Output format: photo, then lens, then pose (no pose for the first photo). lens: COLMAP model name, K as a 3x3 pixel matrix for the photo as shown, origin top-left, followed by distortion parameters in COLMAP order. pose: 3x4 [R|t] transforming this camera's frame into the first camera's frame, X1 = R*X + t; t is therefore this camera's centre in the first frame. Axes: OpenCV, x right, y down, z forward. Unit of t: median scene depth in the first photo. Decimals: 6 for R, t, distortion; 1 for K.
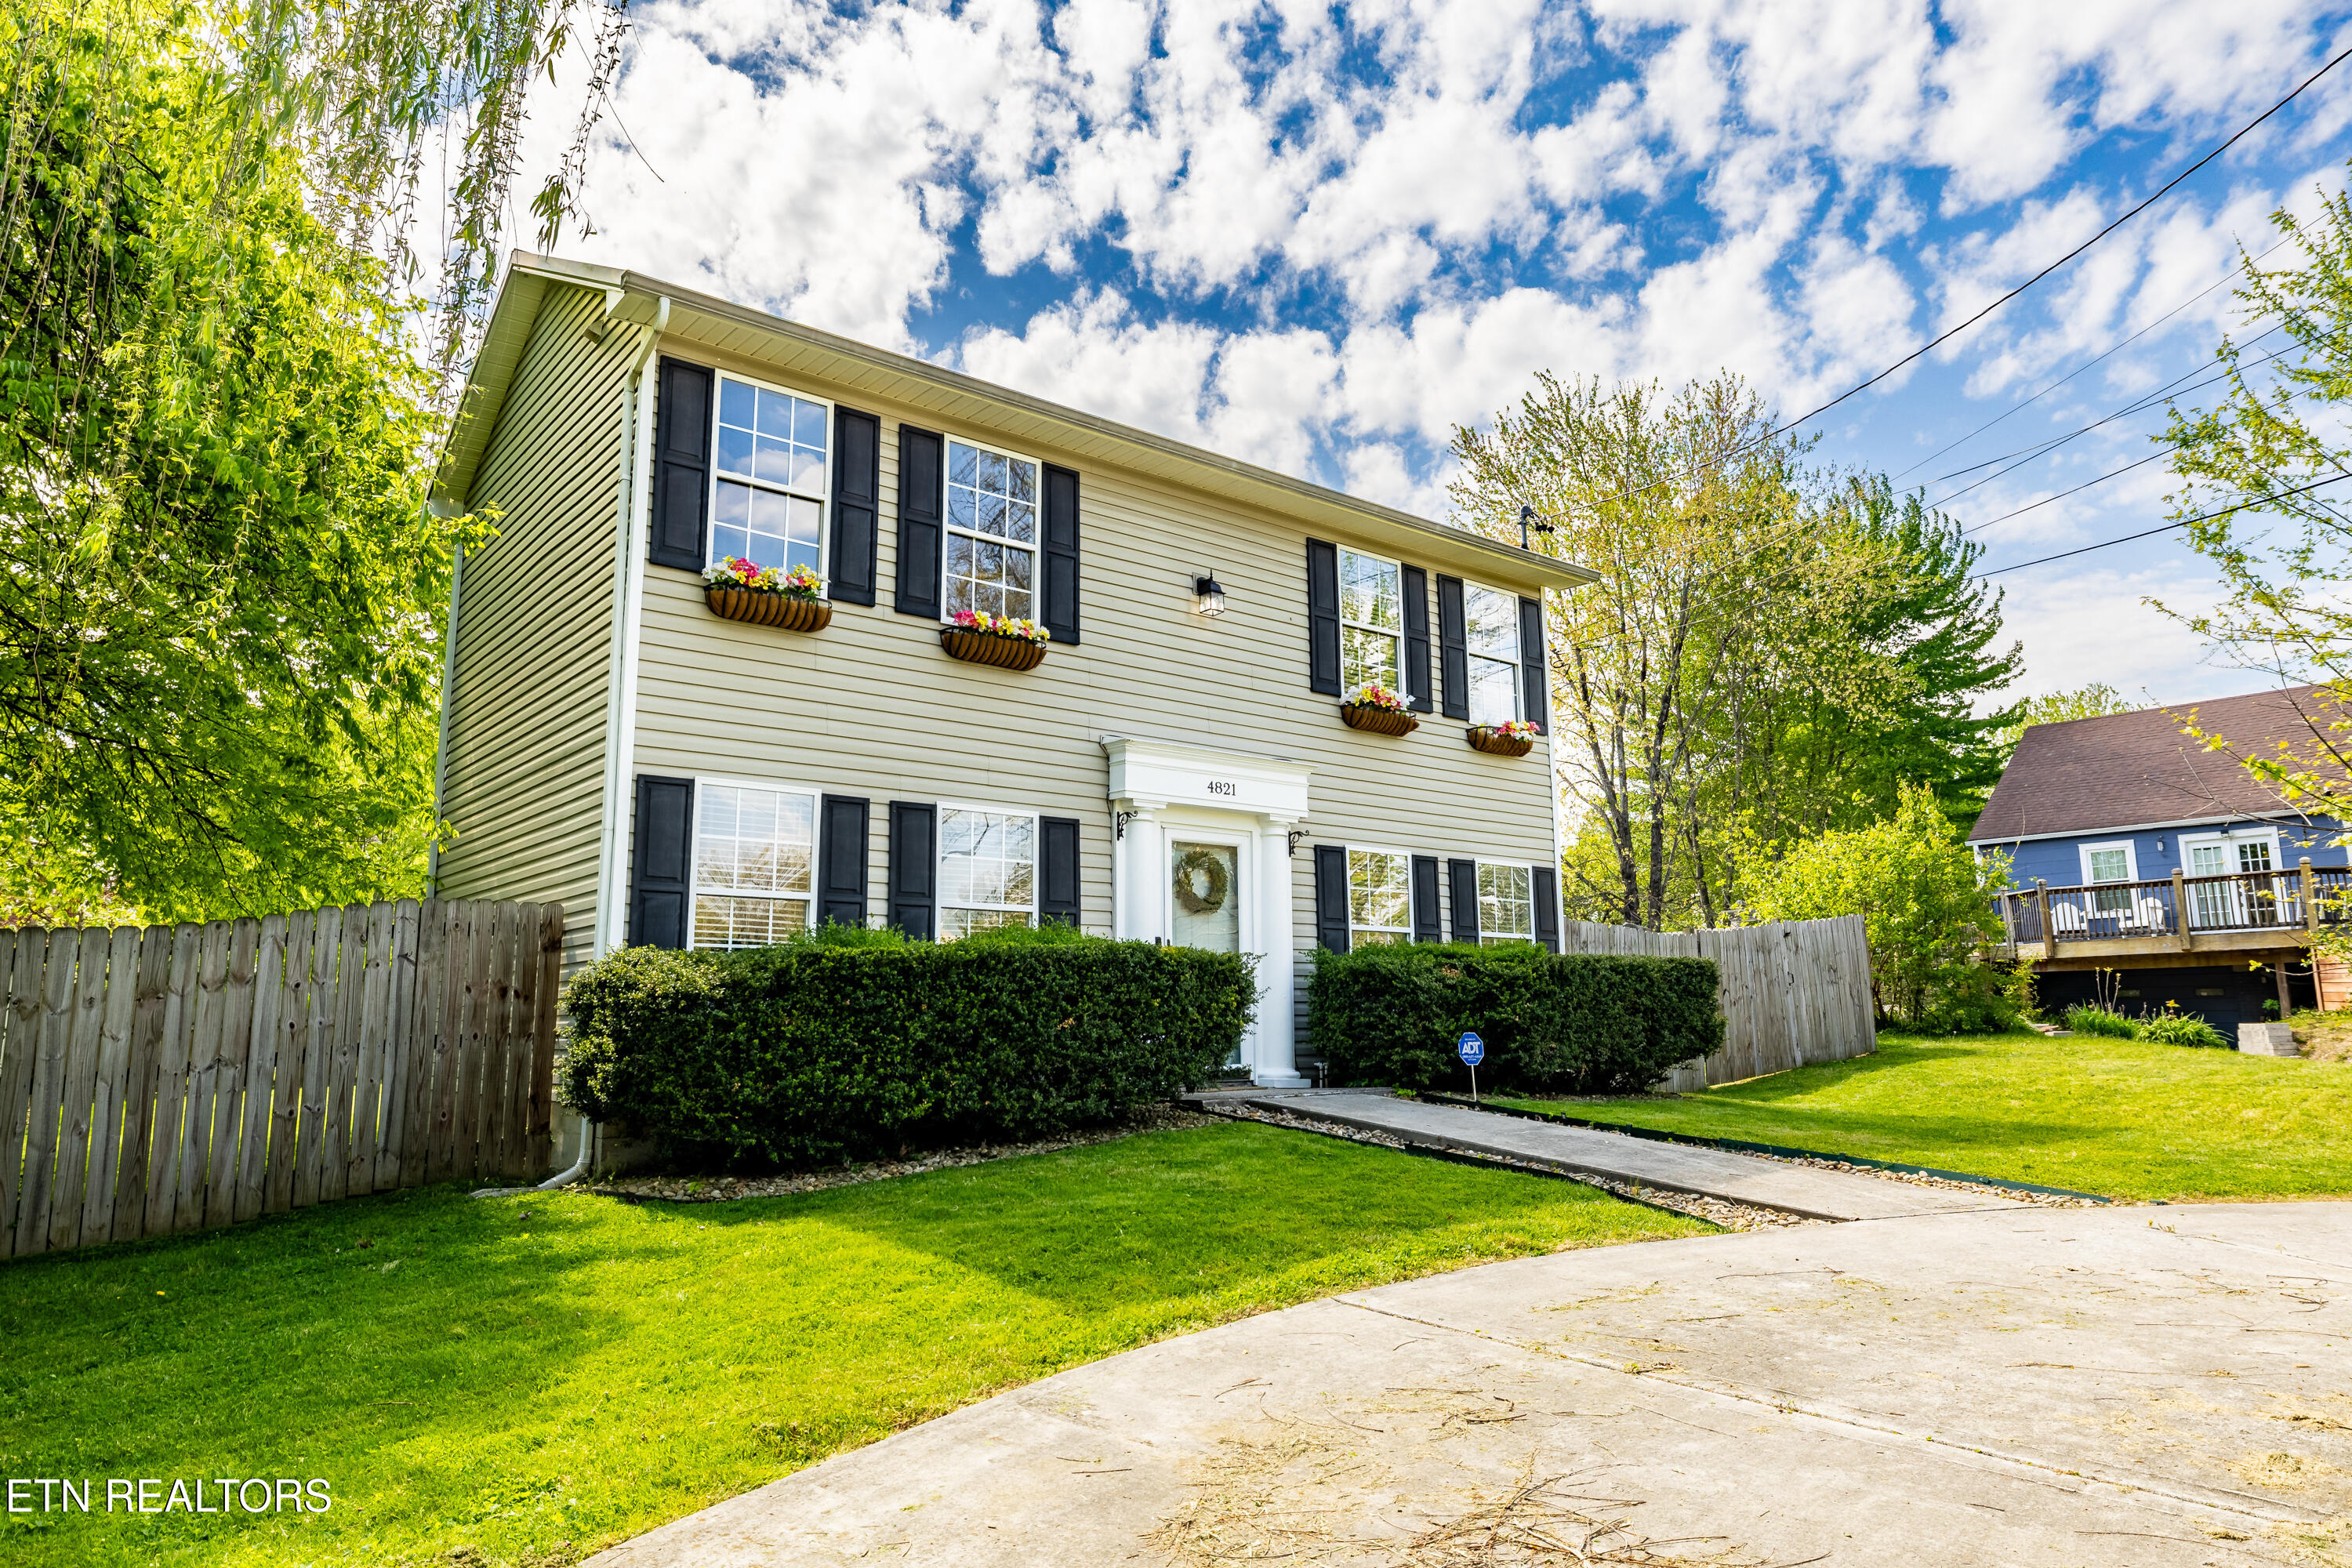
lens RADIAL K [[1488.2, 0, 1176.0], [0, 1488.2, 784.0], [0, 0, 1]] dist [0.003174, -0.000401]
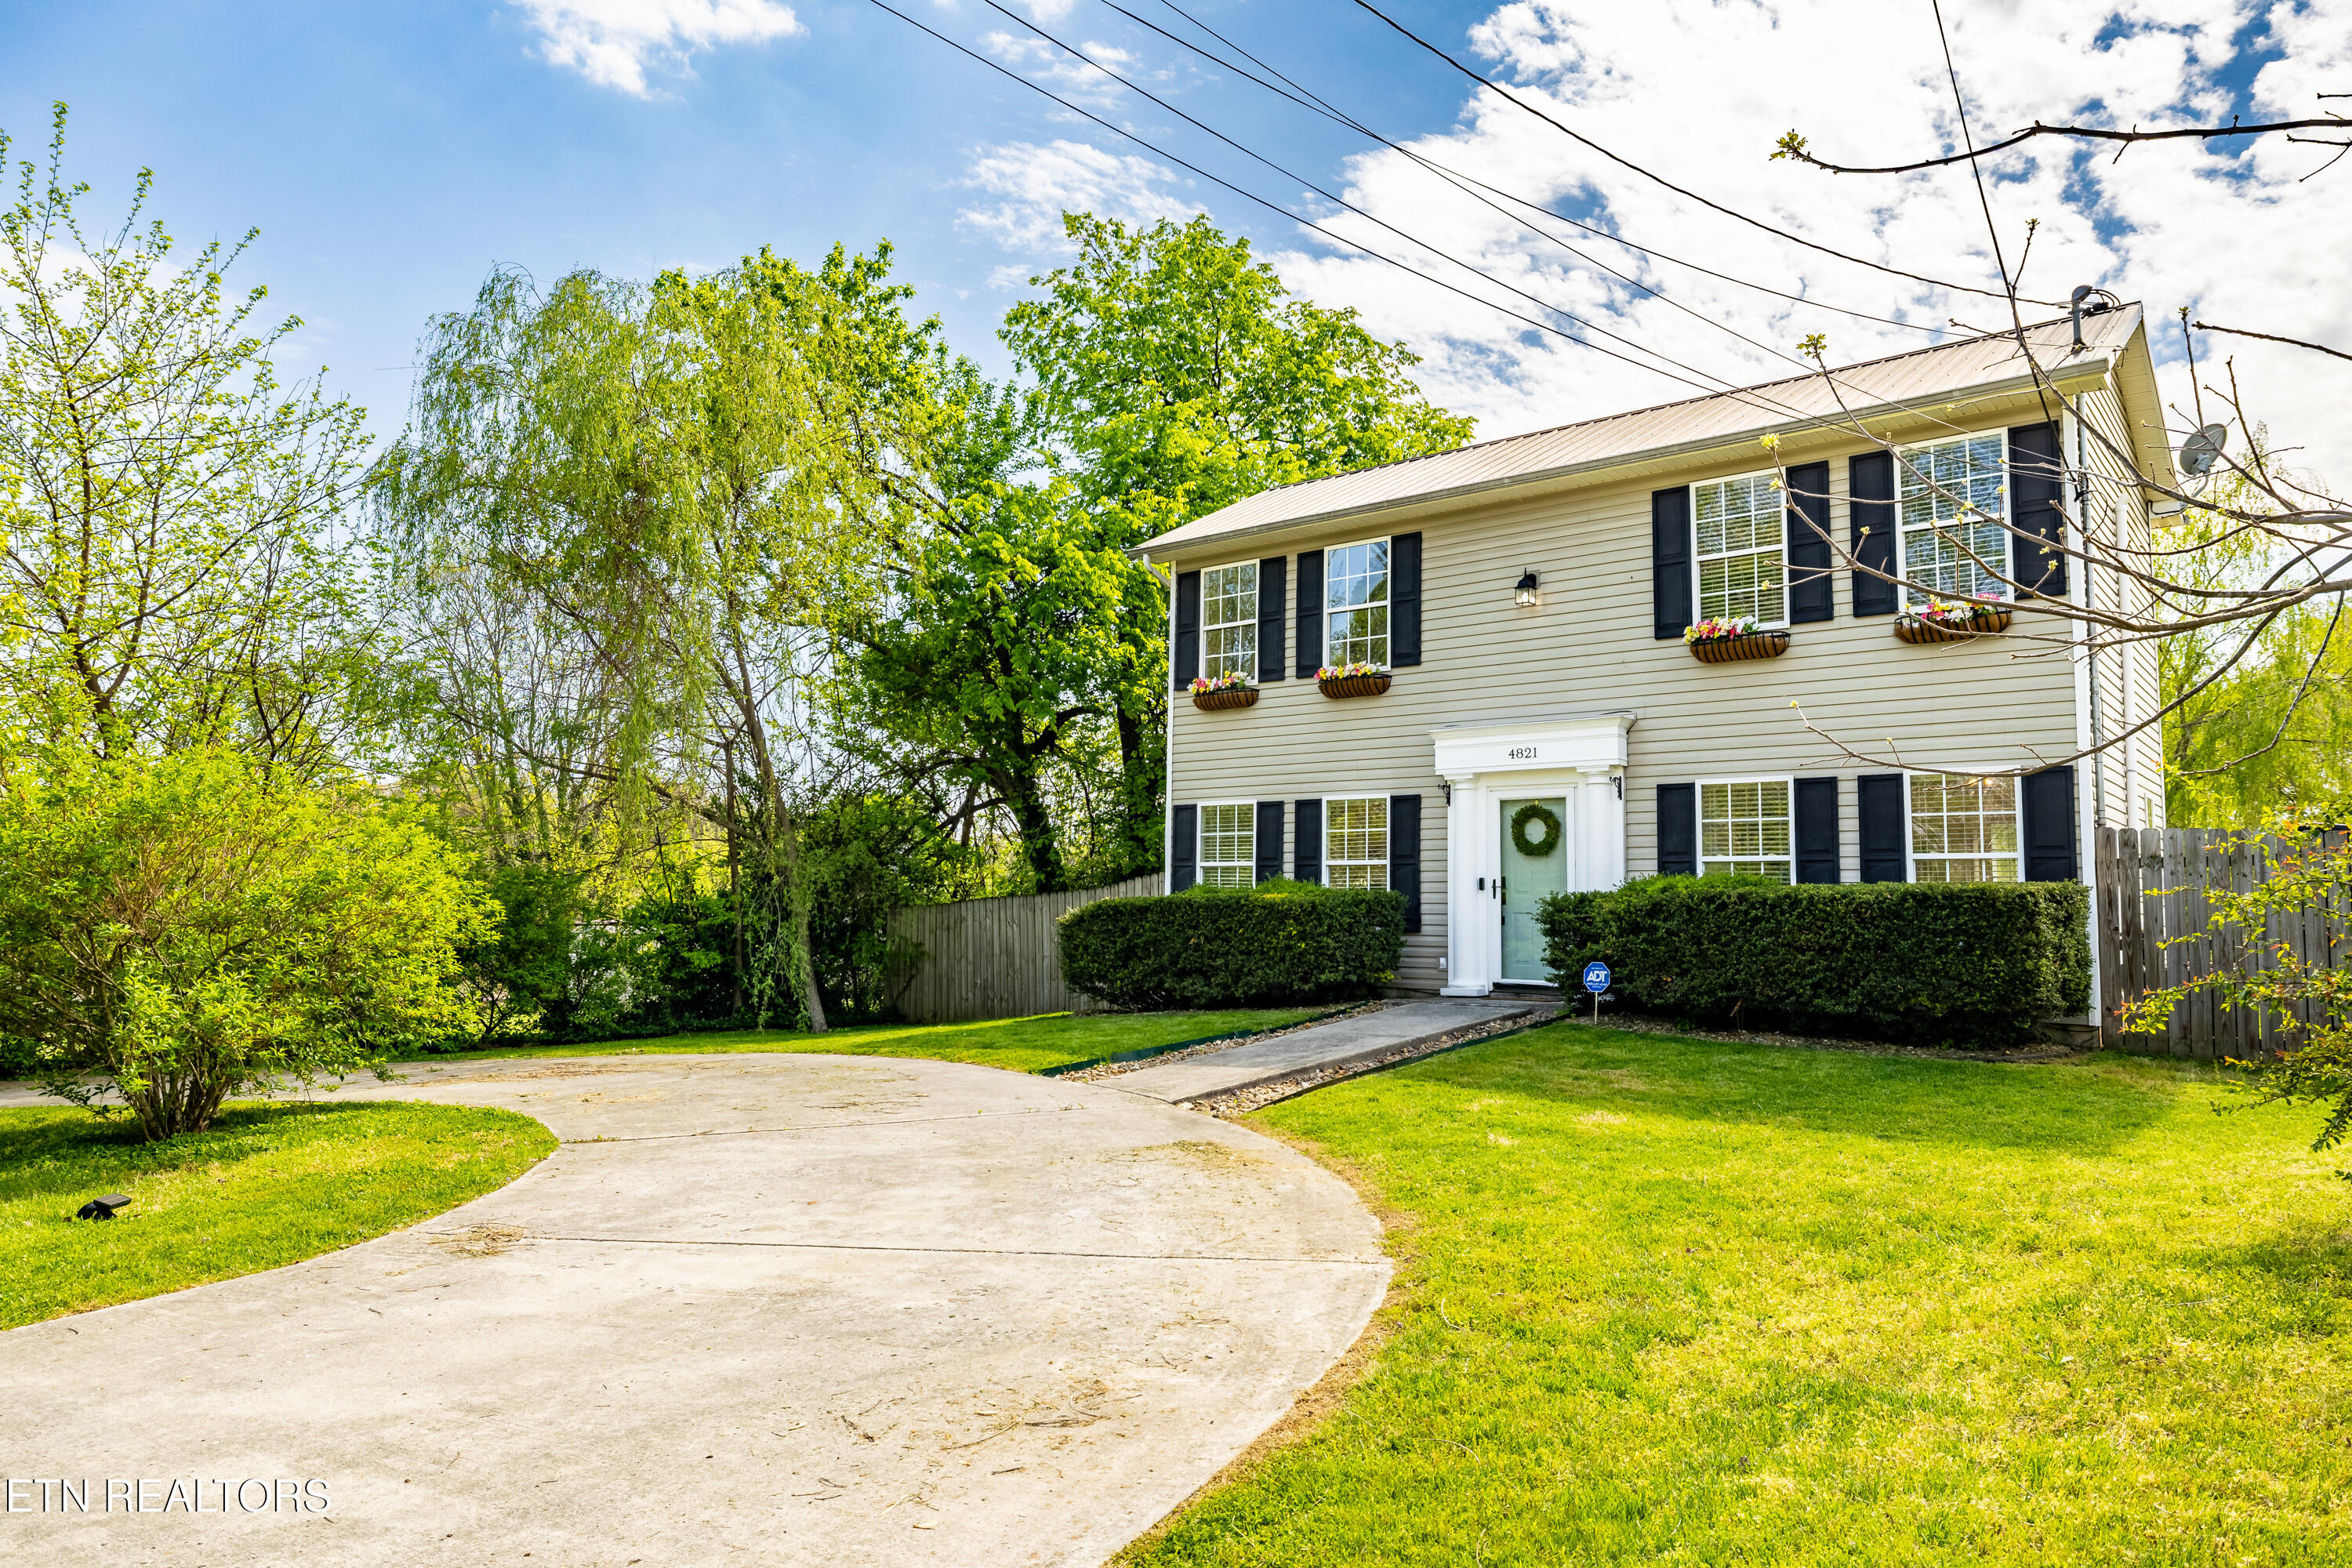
lens RADIAL K [[1463.2, 0, 1180.7], [0, 1463.2, 783.3], [0, 0, 1]] dist [0.001322, 0.001773]
pose [[0.195344, -0.072635, -0.978041, 1.191173], [0.148237, 0.987983, -0.043766, 0.039524], [0.969467, -0.136432, 0.203764, 0.510541]]
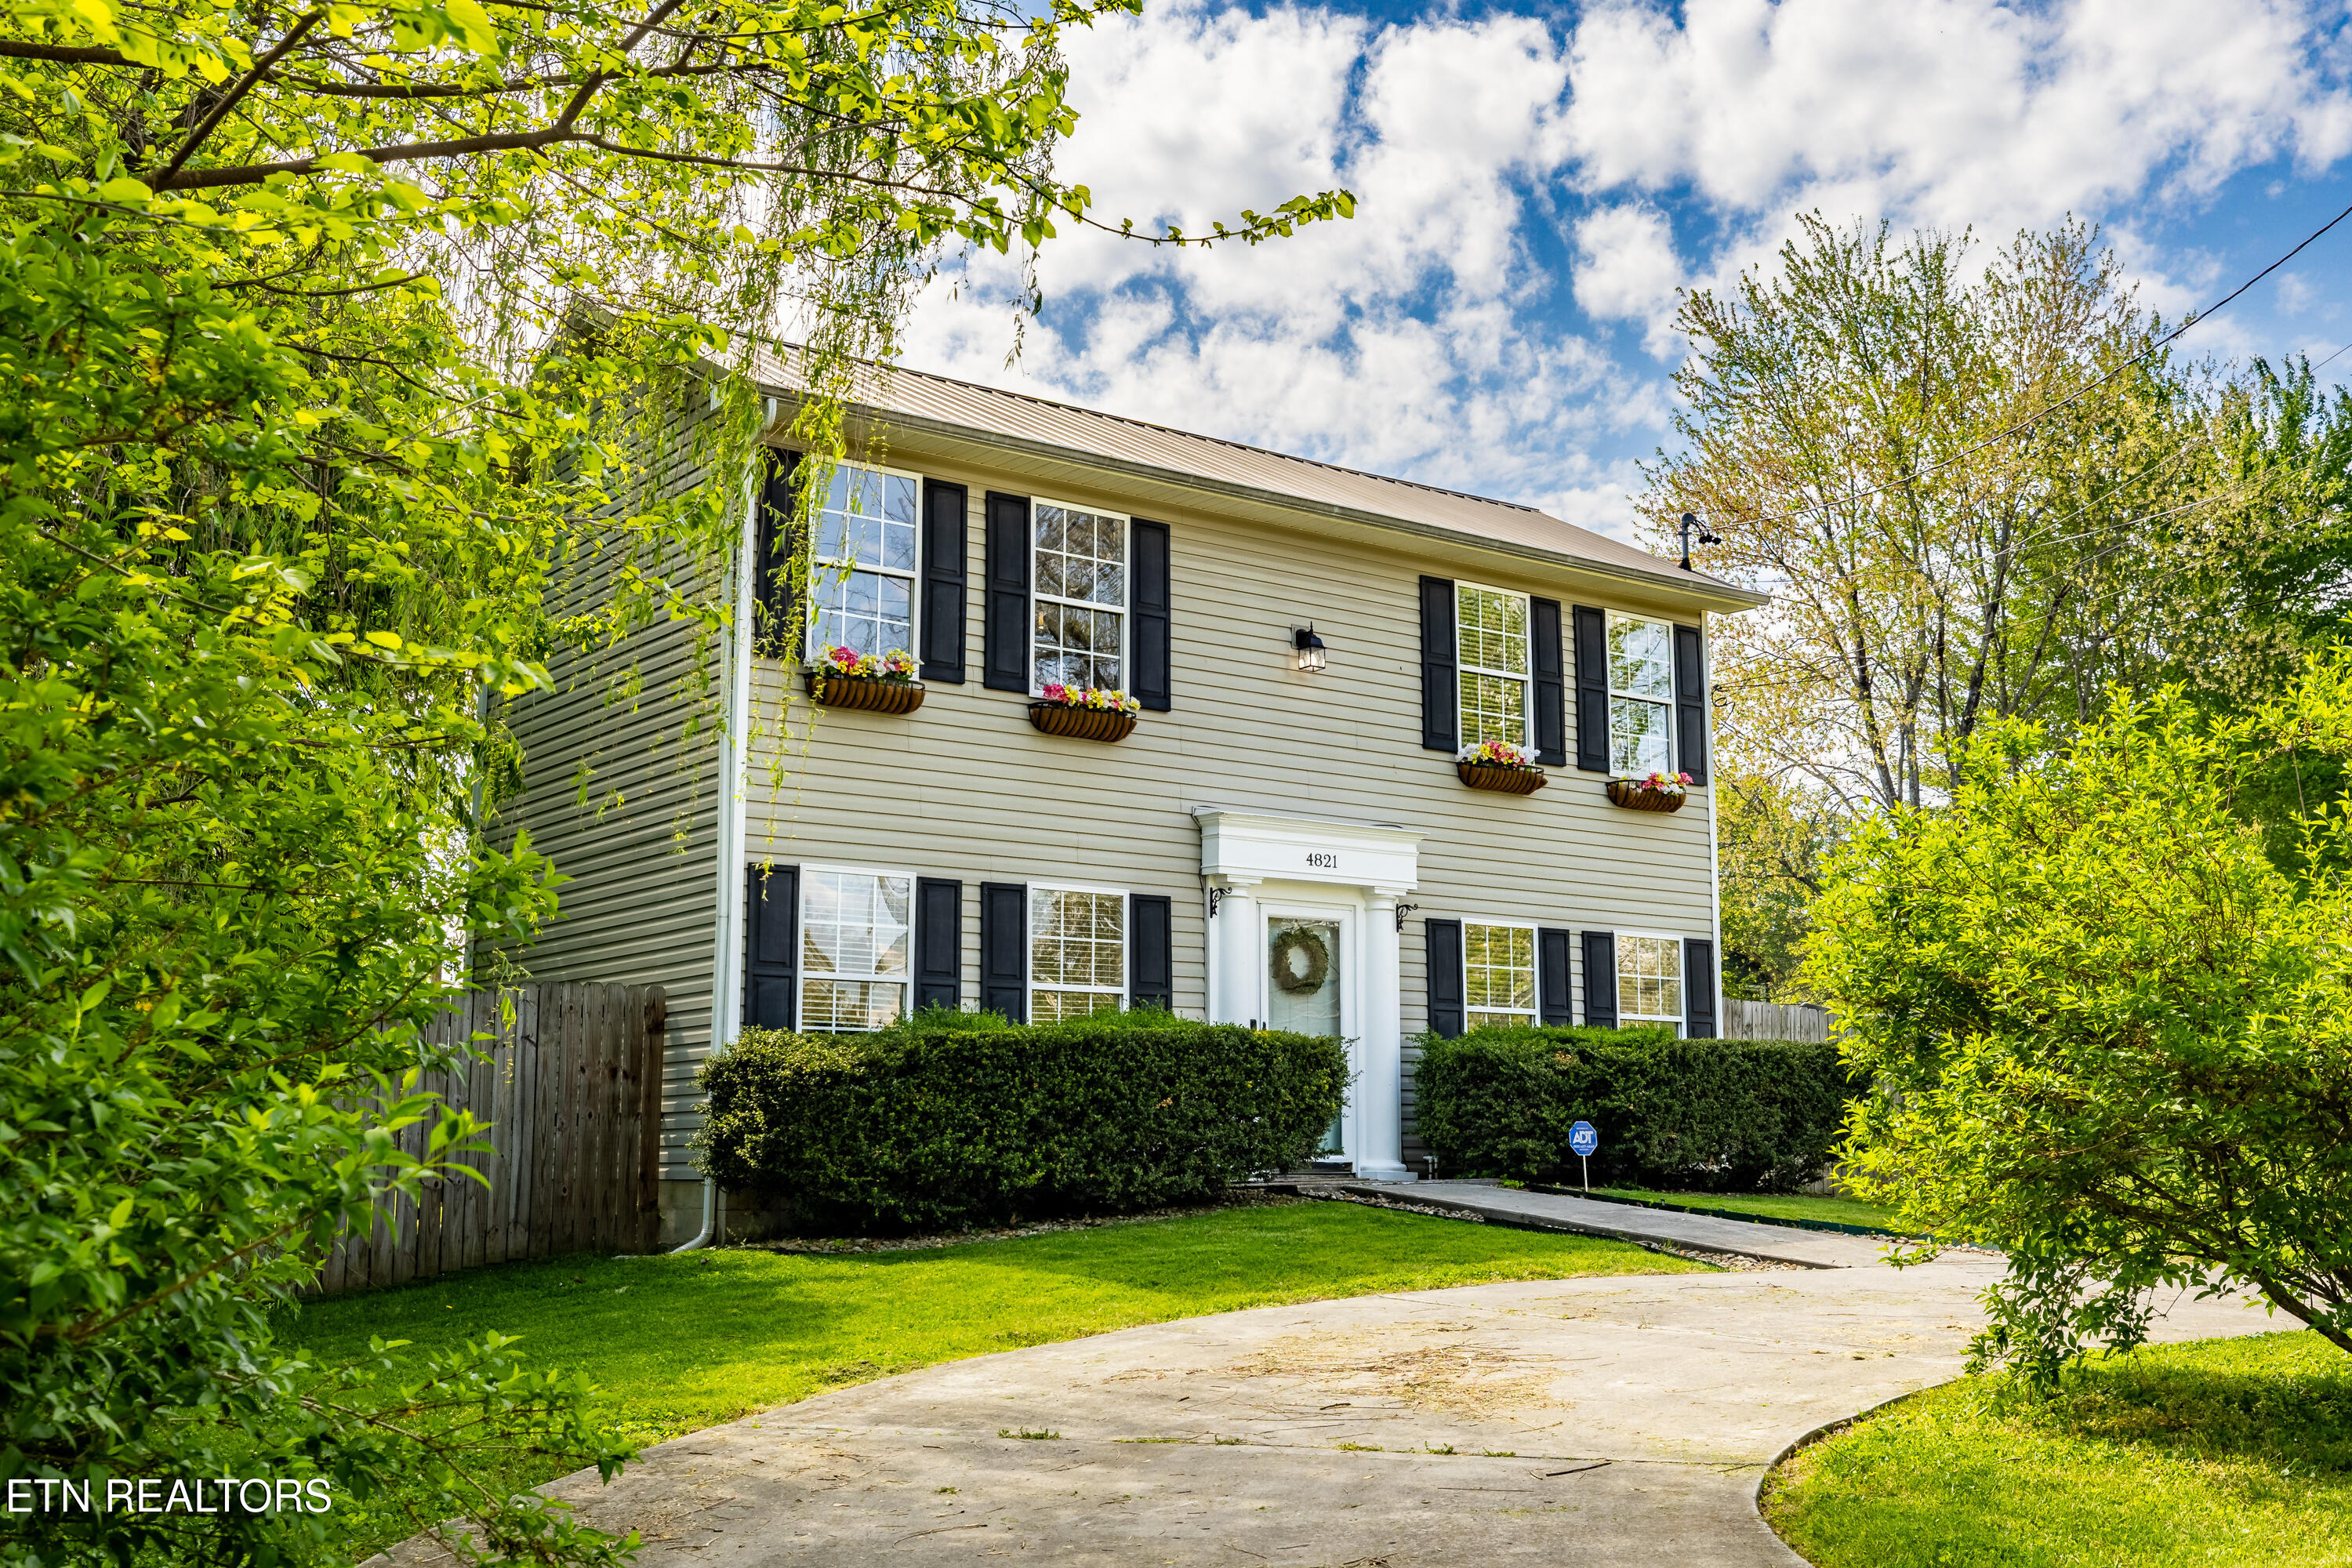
lens RADIAL K [[2426.0, 0, 1239.7], [0, 2426.0, 802.3], [0, 0, 1]] dist [-0.019006, 0.366199]
pose [[0.999751, 0.000707, -0.022318, 0.013806], [-0.000329, 0.999857, 0.016922, -0.062283], [0.022327, -0.016911, 0.999608, -0.546734]]
